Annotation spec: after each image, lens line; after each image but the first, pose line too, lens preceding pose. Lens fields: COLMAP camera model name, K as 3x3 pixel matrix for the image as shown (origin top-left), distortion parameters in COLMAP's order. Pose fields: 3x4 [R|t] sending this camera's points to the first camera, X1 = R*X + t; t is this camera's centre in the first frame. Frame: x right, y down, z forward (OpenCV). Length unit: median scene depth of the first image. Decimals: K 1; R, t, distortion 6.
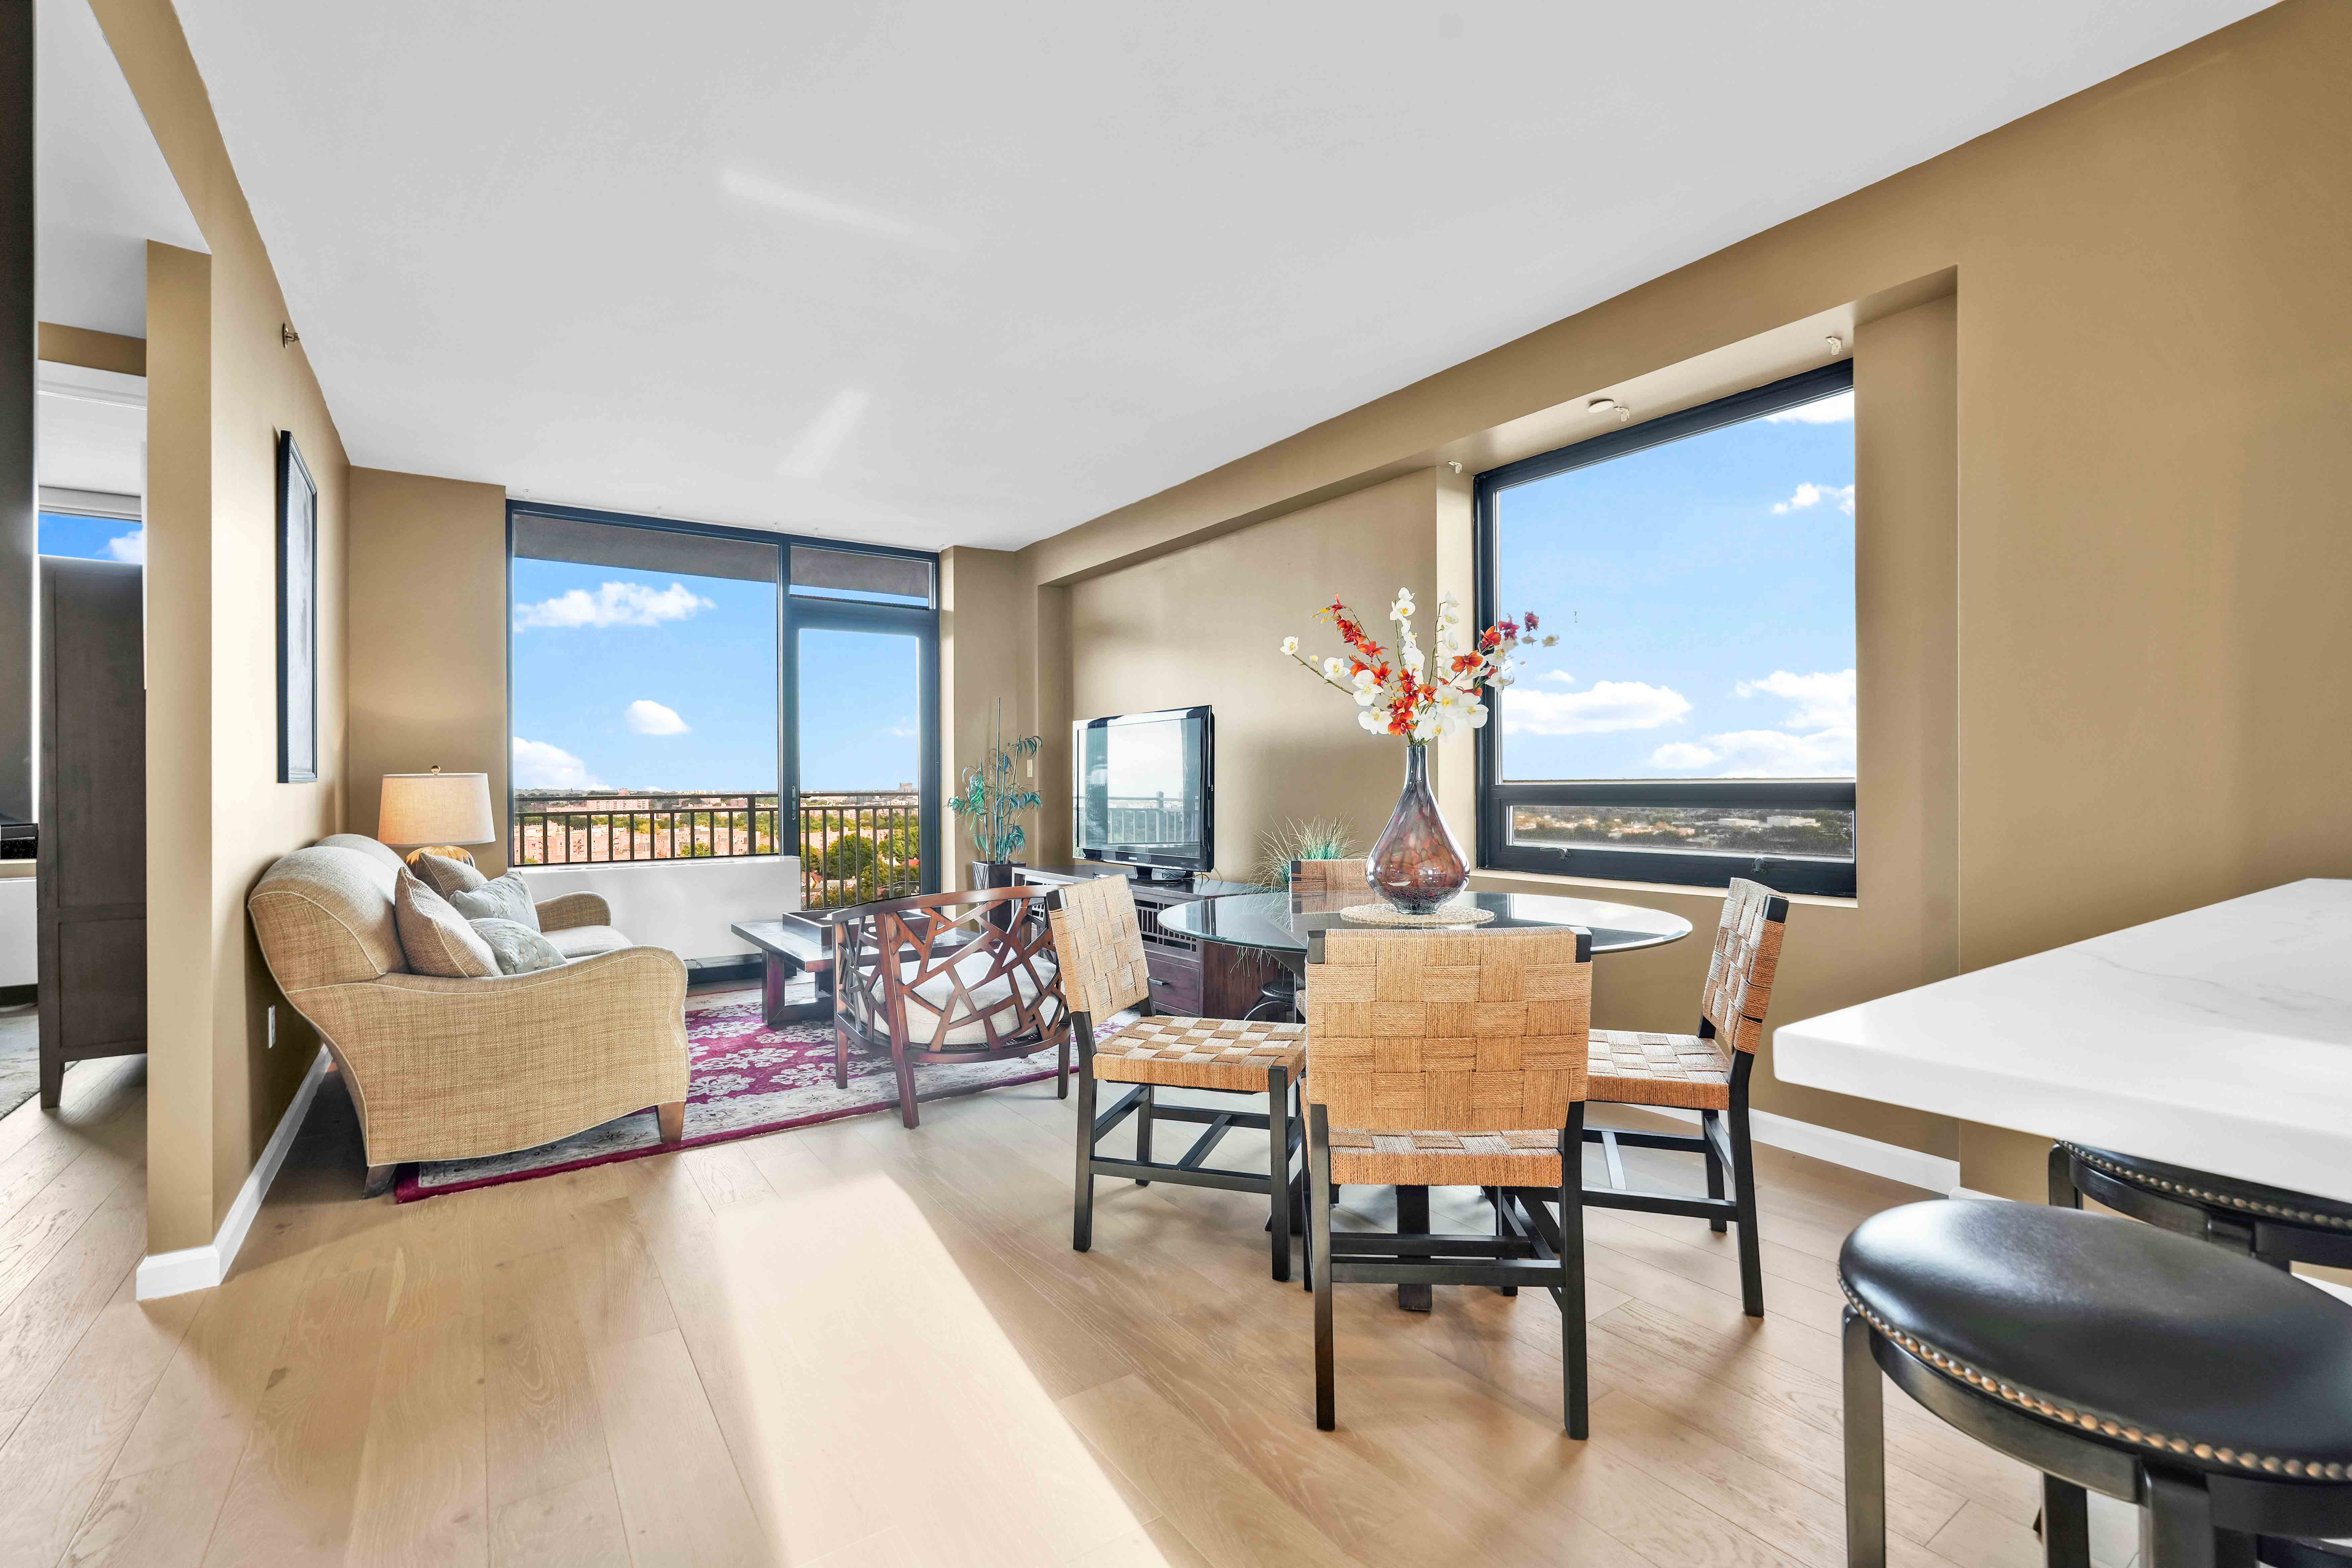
lens RADIAL K [[1041.3, 0, 1176.0], [0, 1041.3, 784.0], [0, 0, 1]] dist [-0.003770, 0.004717]
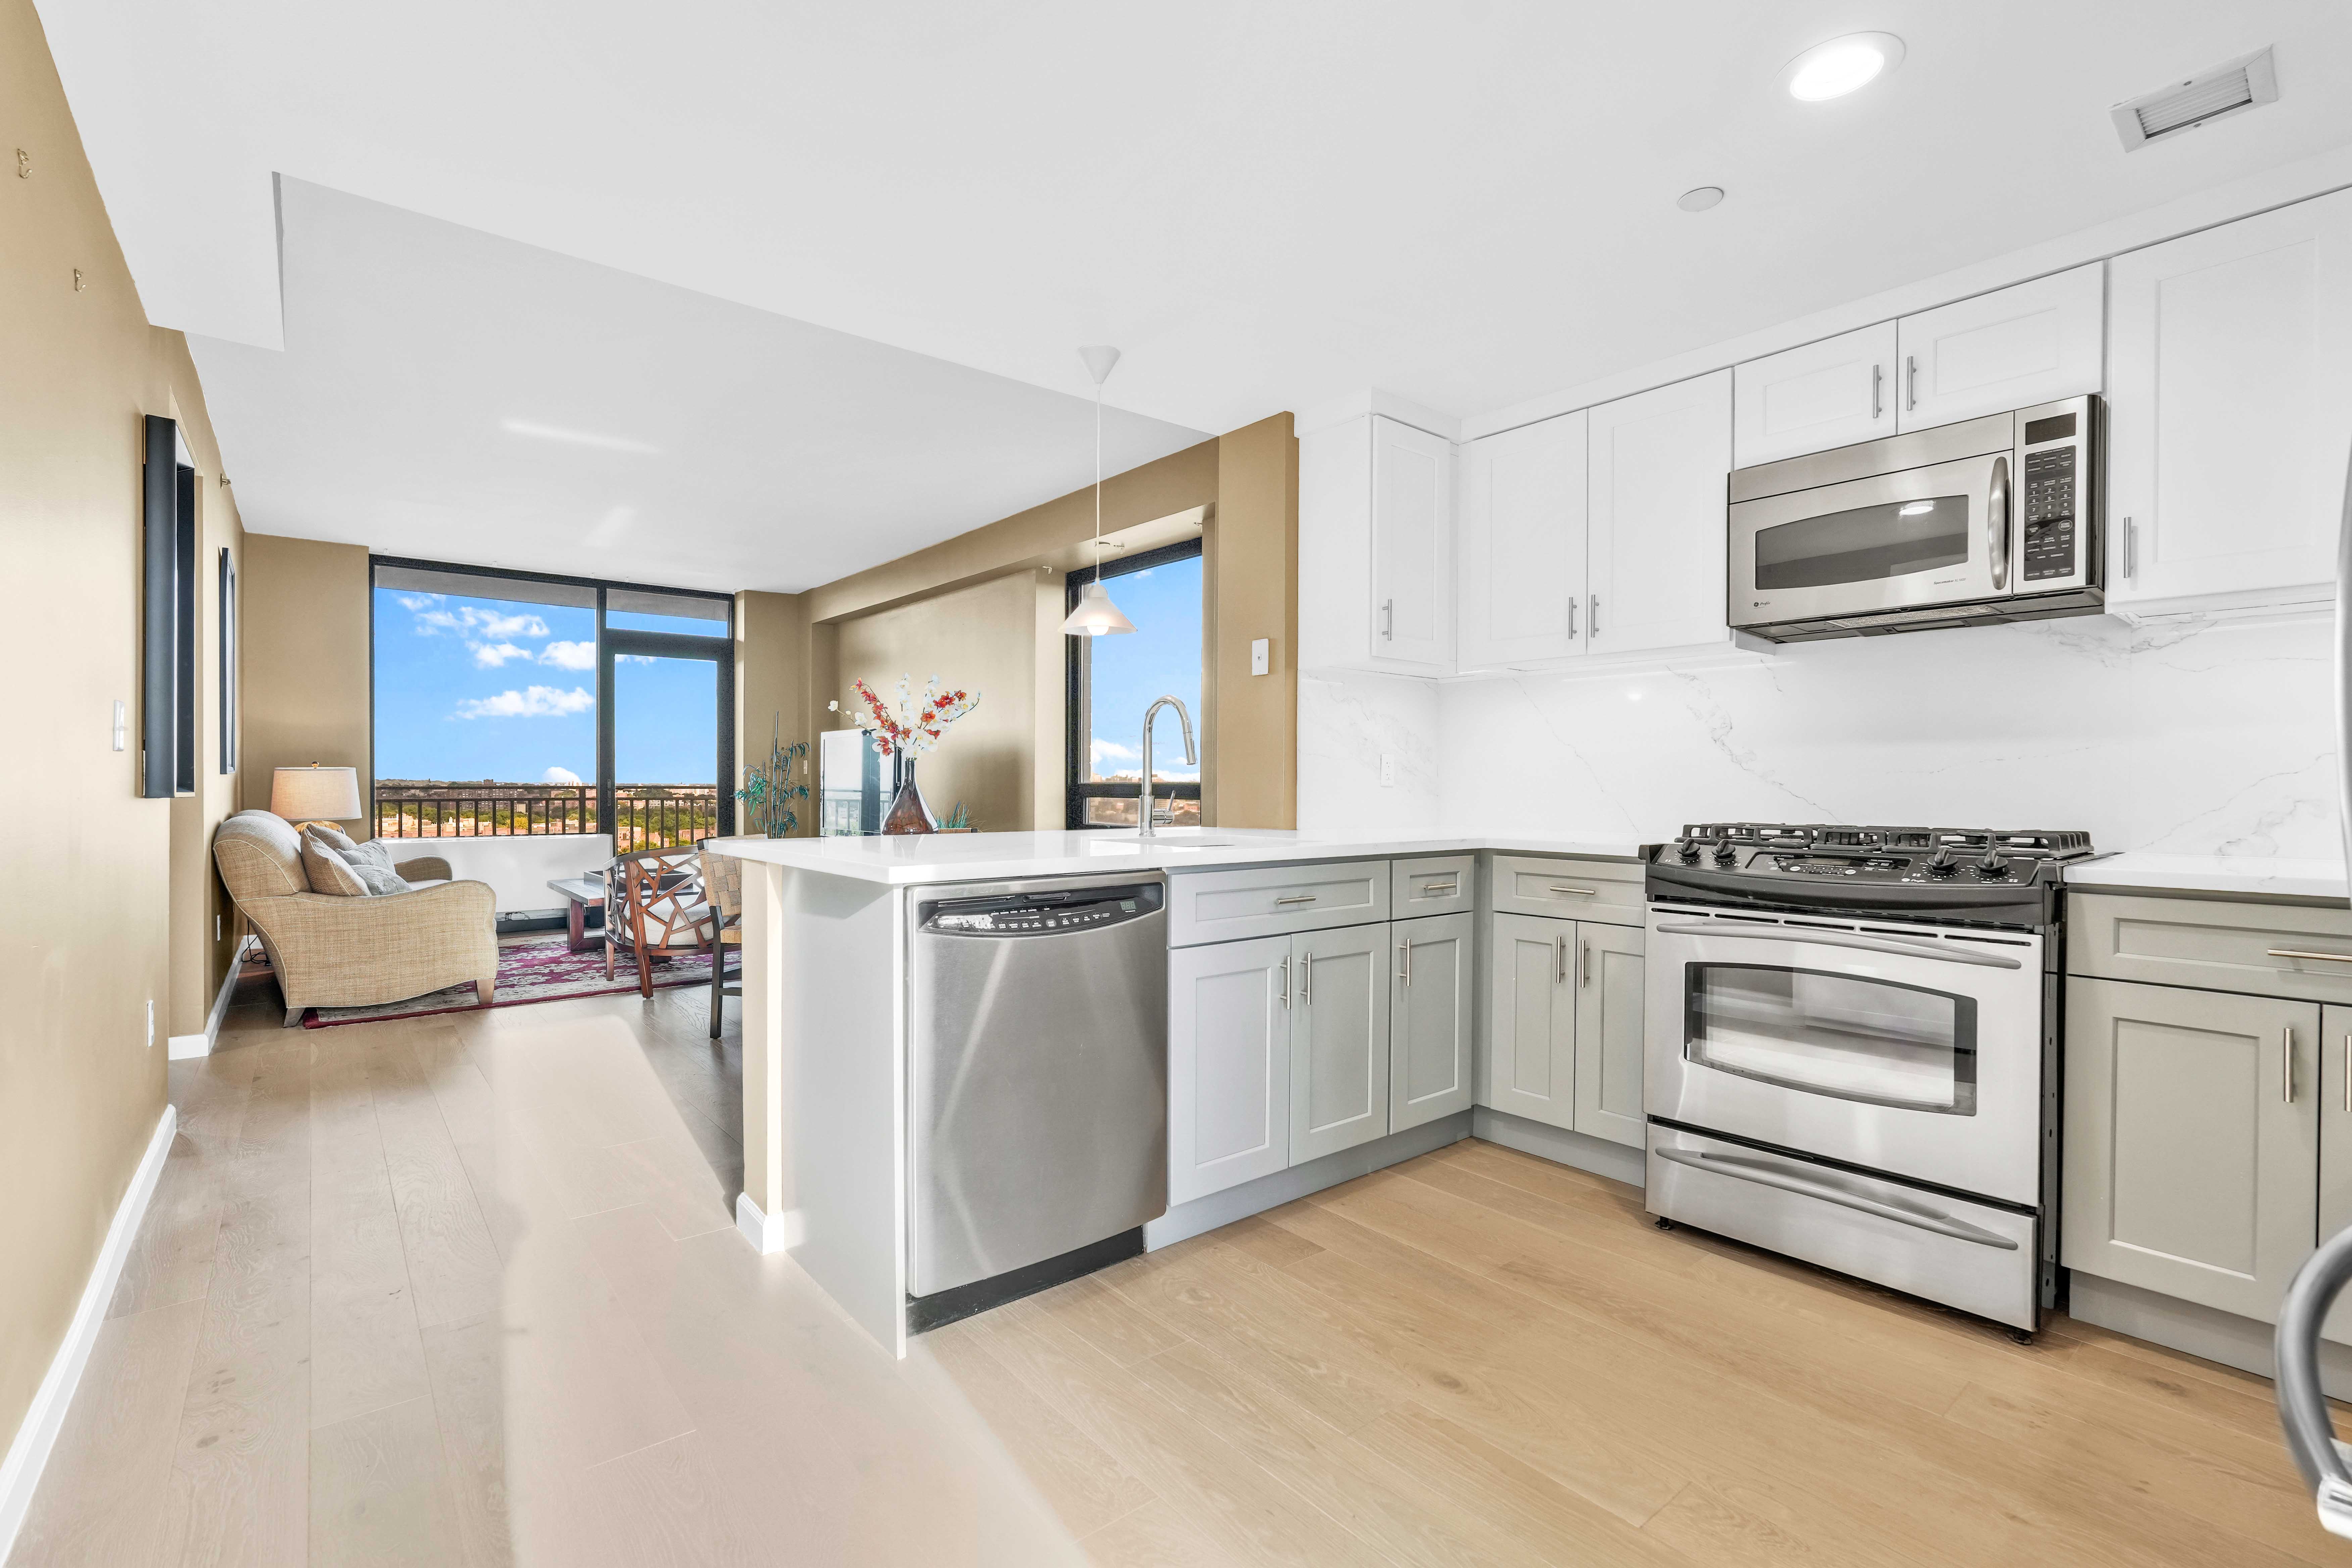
lens RADIAL K [[1054.0, 0, 1178.3], [0, 1054.0, 792.1], [0, 0, 1]] dist [-0.009258, 0.004961]
pose [[0.995752, 0.007986, 0.091728, 0.376851], [-0.008970, 0.999907, 0.010314, -0.003635], [-0.091637, -0.011093, 0.995731, -0.621160]]
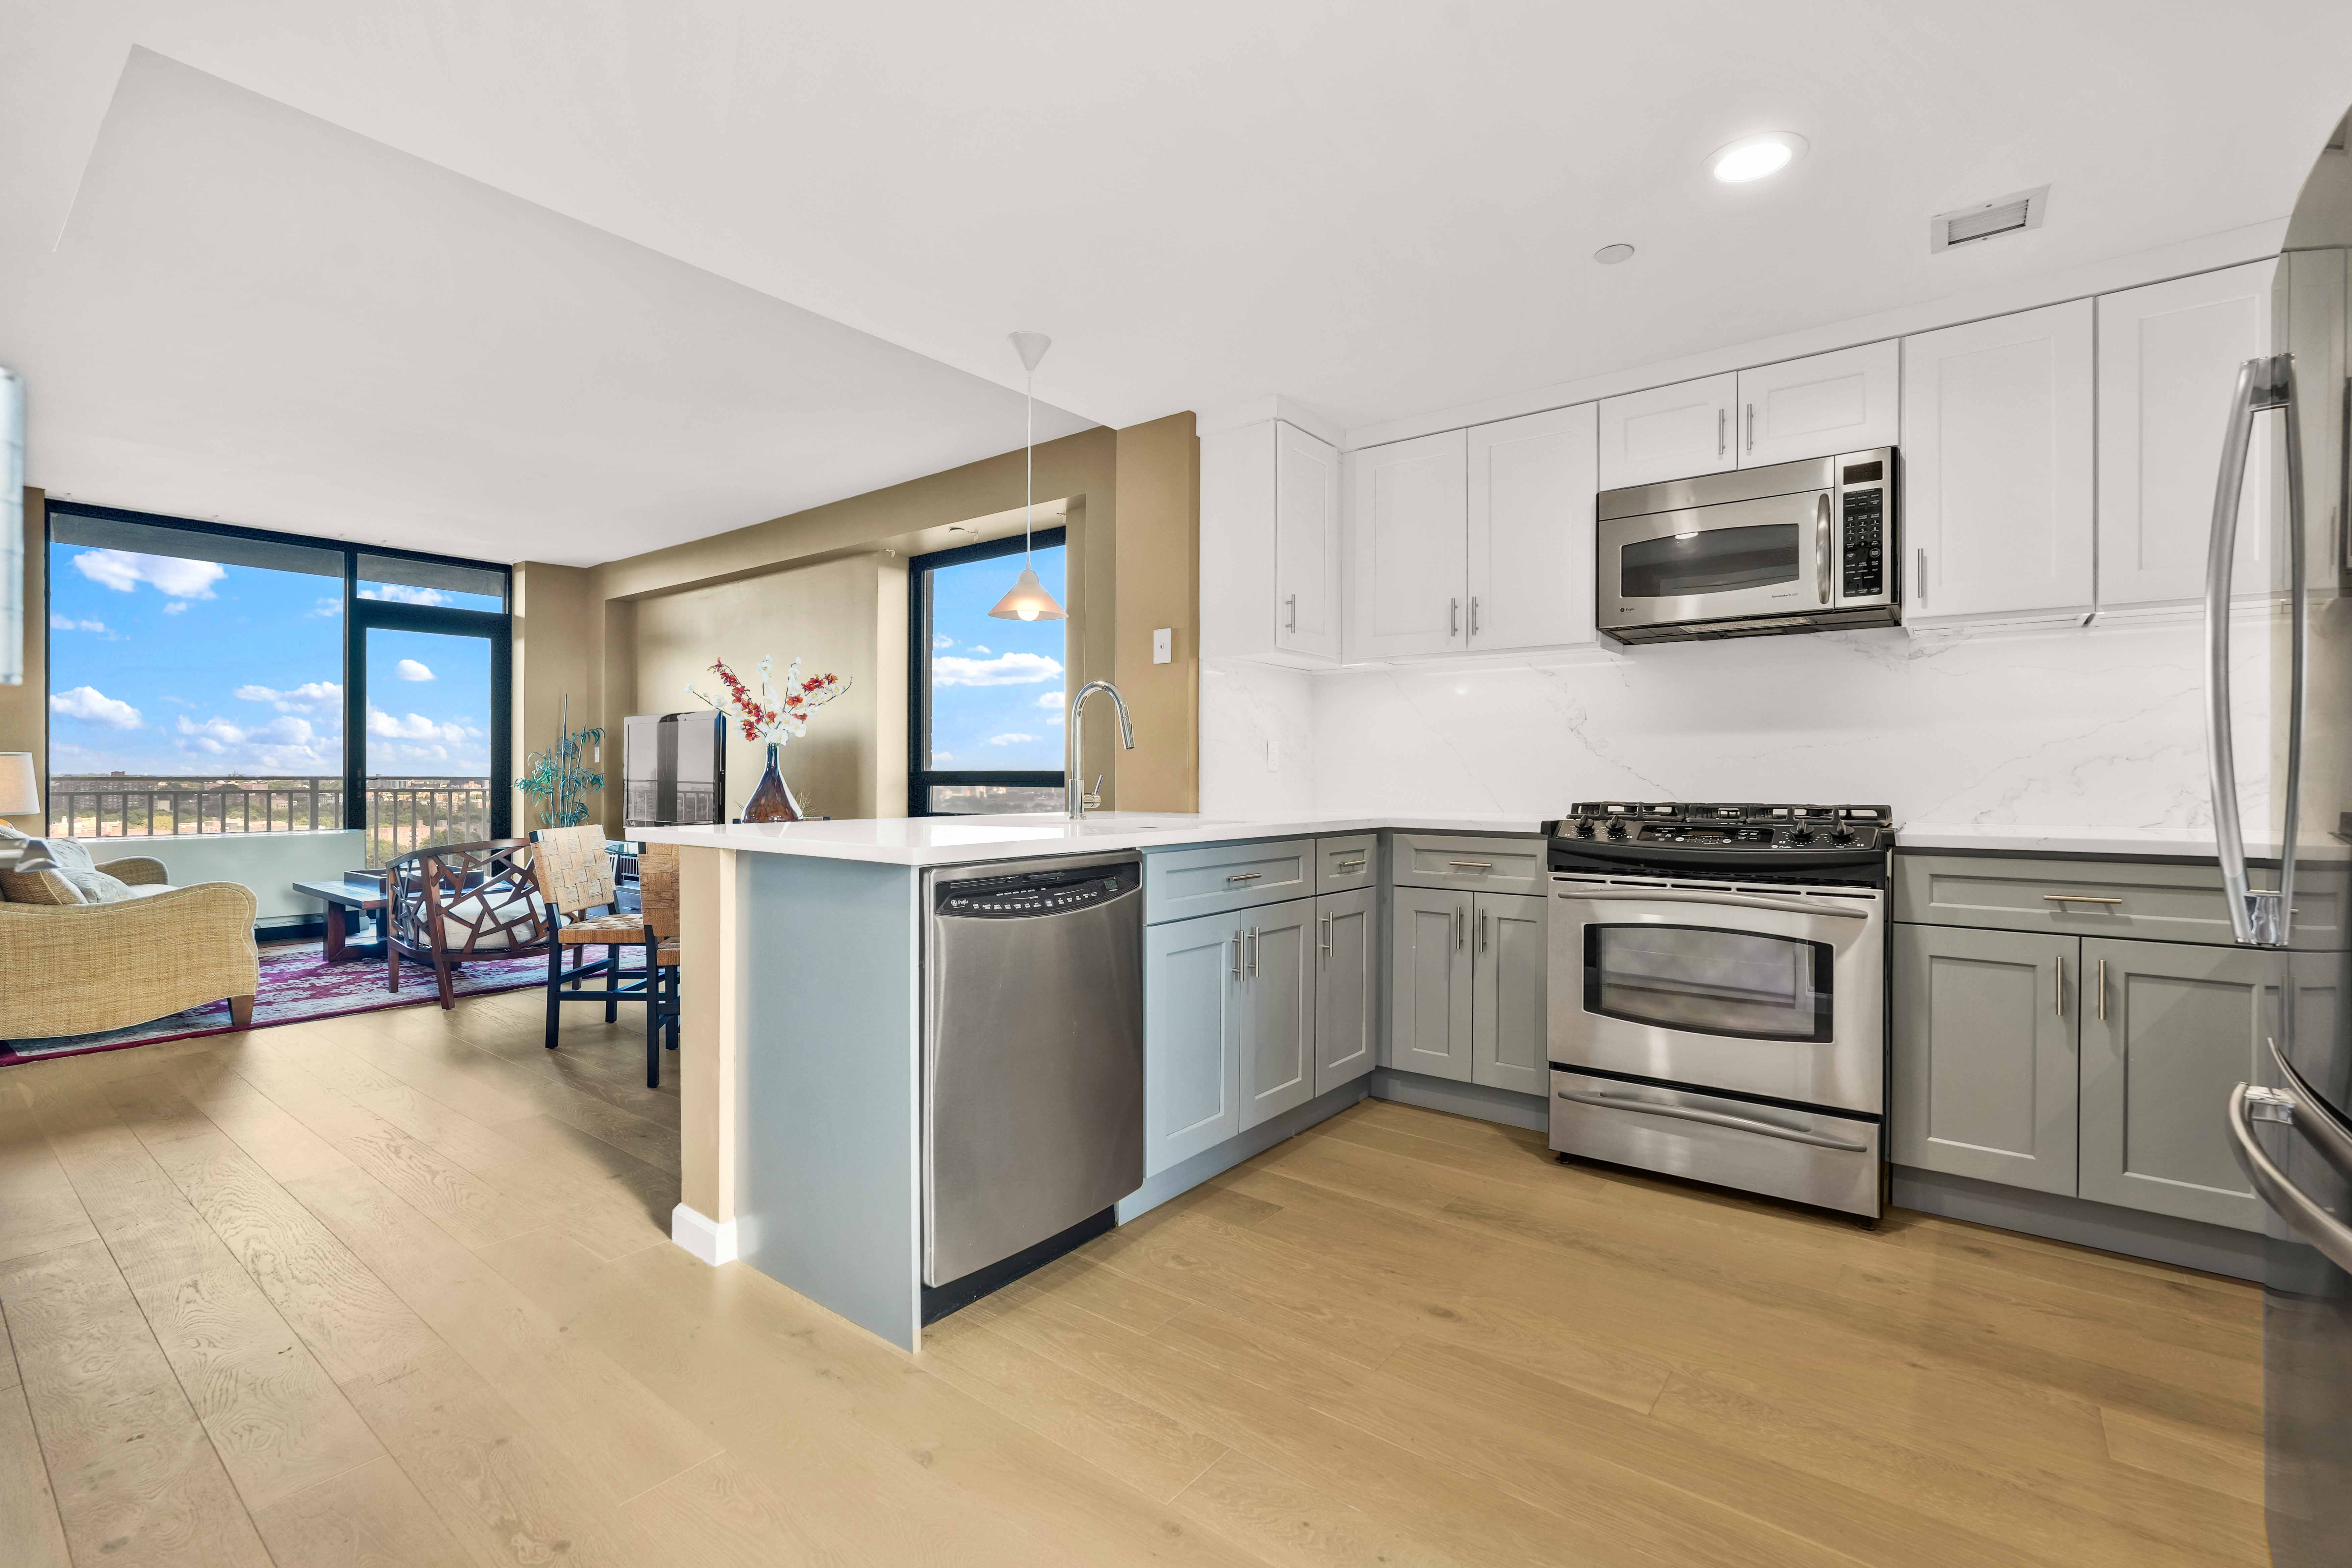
lens RADIAL K [[1039.0, 0, 1172.4], [0, 1039.0, 775.9], [0, 0, 1]] dist [-0.011912, 0.005644]
pose [[0.953494, 0.007424, 0.301322, 0.246523], [-0.008095, 0.999967, 0.000976, 0.004089], [-0.301305, -0.003369, 0.953522, -0.605016]]
